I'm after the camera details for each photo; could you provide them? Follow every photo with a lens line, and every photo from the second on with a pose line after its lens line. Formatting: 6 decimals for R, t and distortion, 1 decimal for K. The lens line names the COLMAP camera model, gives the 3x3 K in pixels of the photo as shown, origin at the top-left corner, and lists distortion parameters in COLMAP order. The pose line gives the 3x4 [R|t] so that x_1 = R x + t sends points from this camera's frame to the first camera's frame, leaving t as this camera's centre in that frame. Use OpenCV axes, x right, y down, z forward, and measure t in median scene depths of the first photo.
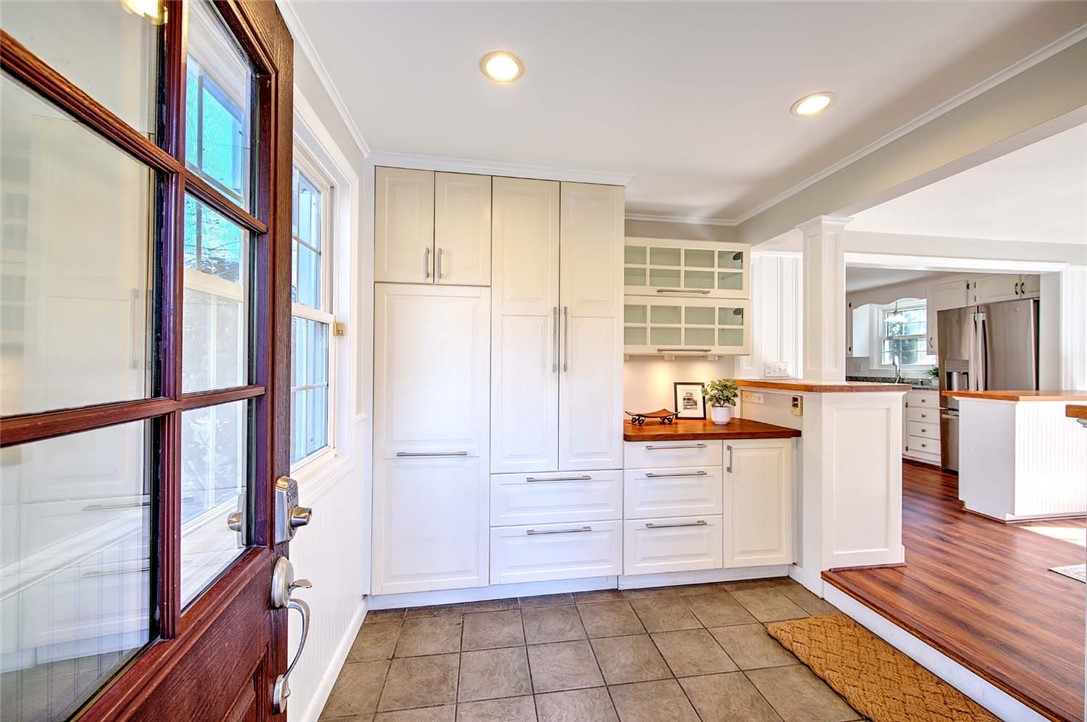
lens RADIAL K [[423.3, 0, 547.9], [0, 423.3, 362.0], [0, 0, 1]] dist [-0.000858, -0.000360]
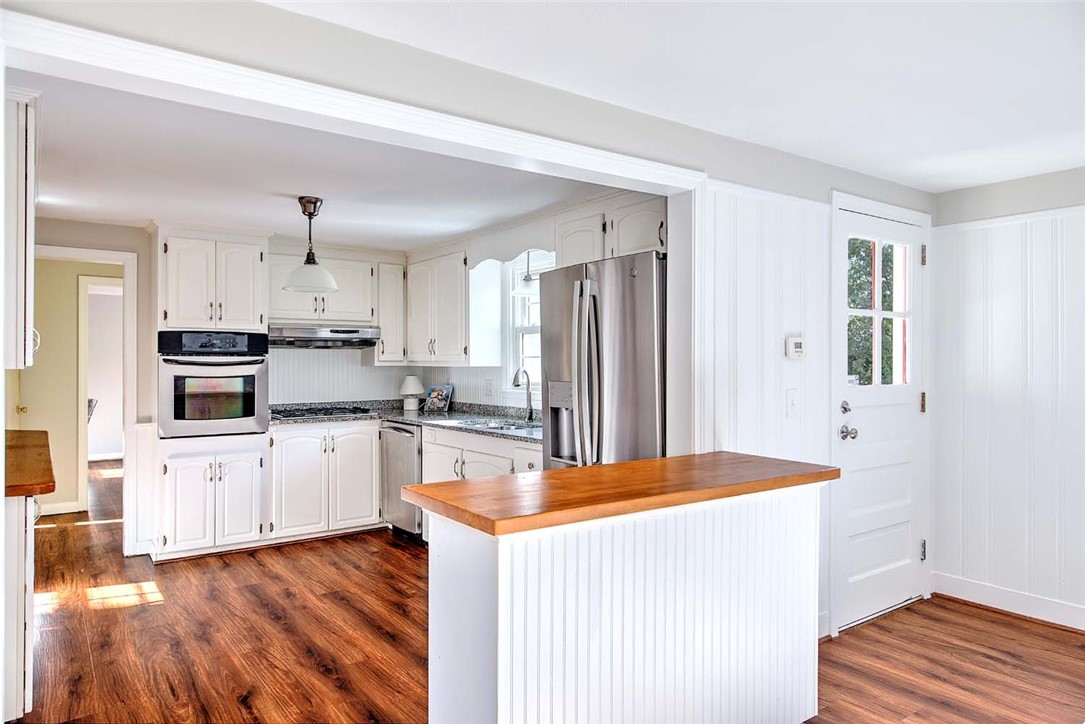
lens RADIAL K [[699.0, 0, 541.2], [0, 699.0, 362.5], [0, 0, 1]] dist [-0.004062, -0.000896]
pose [[0.892546, -0.000720, 0.450955, 0.927668], [-0.000558, 0.999996, 0.002701, -0.041308], [-0.450955, -0.002662, 0.892543, 0.516378]]
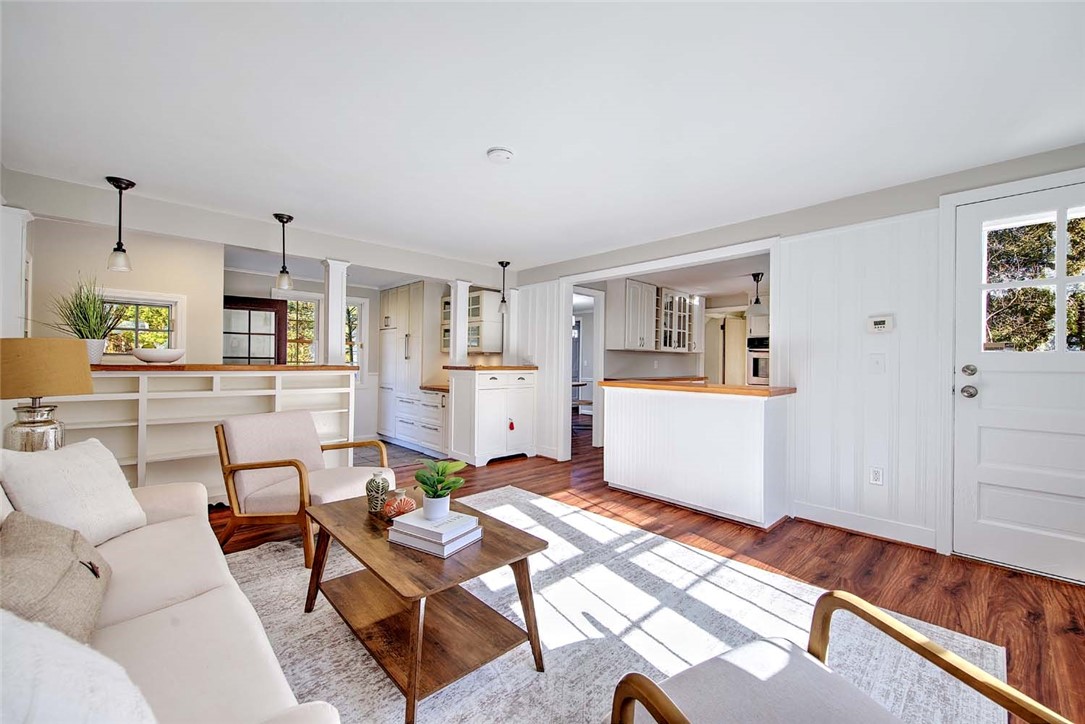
lens RADIAL K [[435.7, 0, 544.4], [0, 435.7, 362.8], [0, 0, 1]] dist [0.028529, -0.000027]
pose [[0.570015, 0.006041, -0.821612, 2.129191], [-0.008930, 0.999959, 0.001157, 0.026952], [0.821586, 0.006677, 0.570046, 0.143793]]
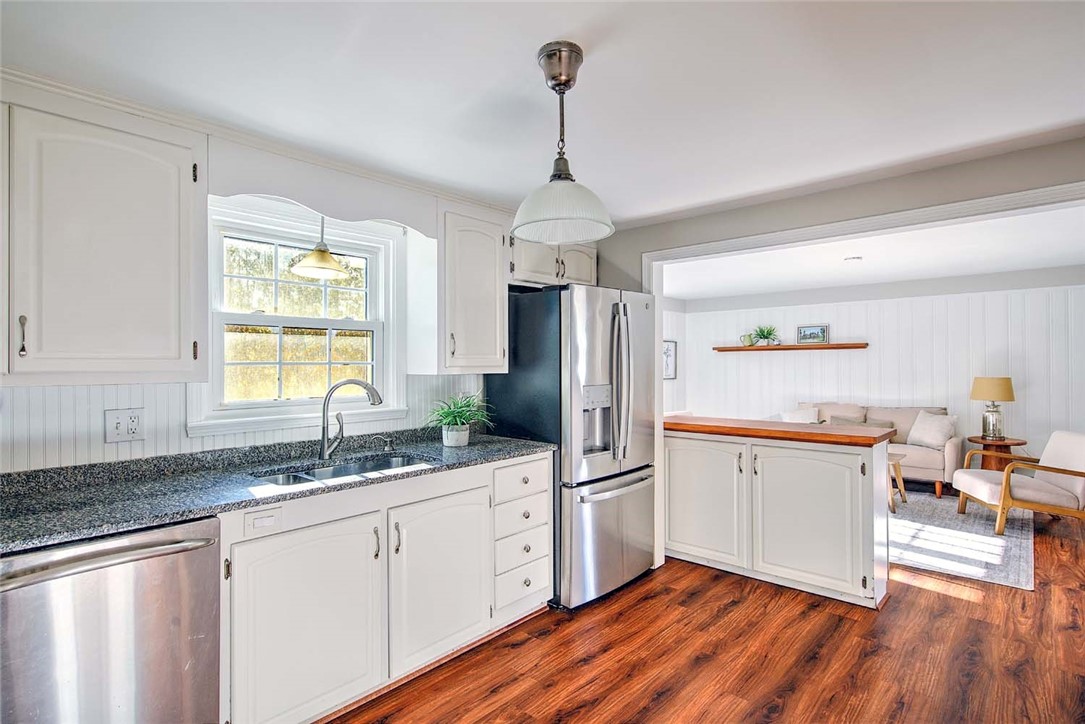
lens RADIAL K [[558.5, 0, 545.0], [0, 558.5, 363.8], [0, 0, 1]] dist [0.004666, -0.002115]
pose [[-0.635050, 0.002003, 0.772468, 0.726411], [0.003592, 0.999993, 0.000360, -0.048210], [-0.772463, 0.003003, -0.635053, 2.273160]]
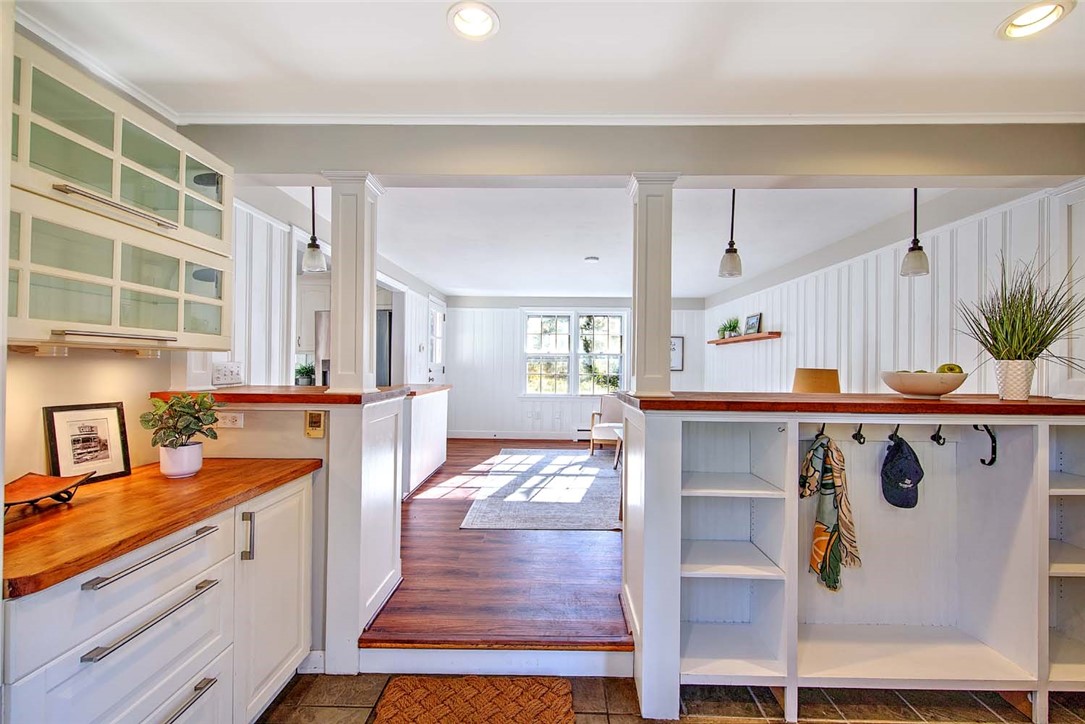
lens RADIAL K [[450.7, 0, 543.7], [0, 450.7, 361.4], [0, 0, 1]] dist [0.007052, -0.001040]
pose [[0.171992, 0.006187, 0.985079, -0.081910], [-0.012965, 0.999908, -0.004017, -0.004463], [-0.985013, -0.012081, 0.172056, 0.434741]]
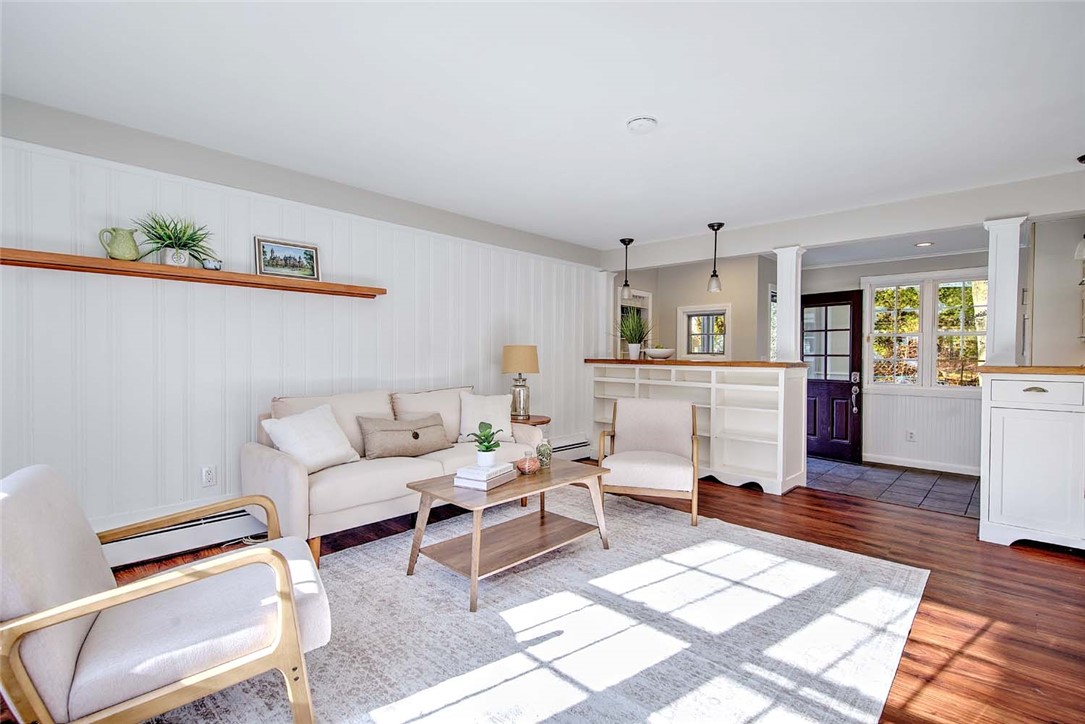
lens RADIAL K [[502.1, 0, 542.6], [0, 502.1, 361.7], [0, 0, 1]] dist [0.004967, -0.000297]
pose [[-0.777333, 0.000552, -0.629089, 2.069412], [-0.008824, 0.999892, 0.011780, 0.029587], [0.629027, 0.014708, -0.777244, 1.080852]]
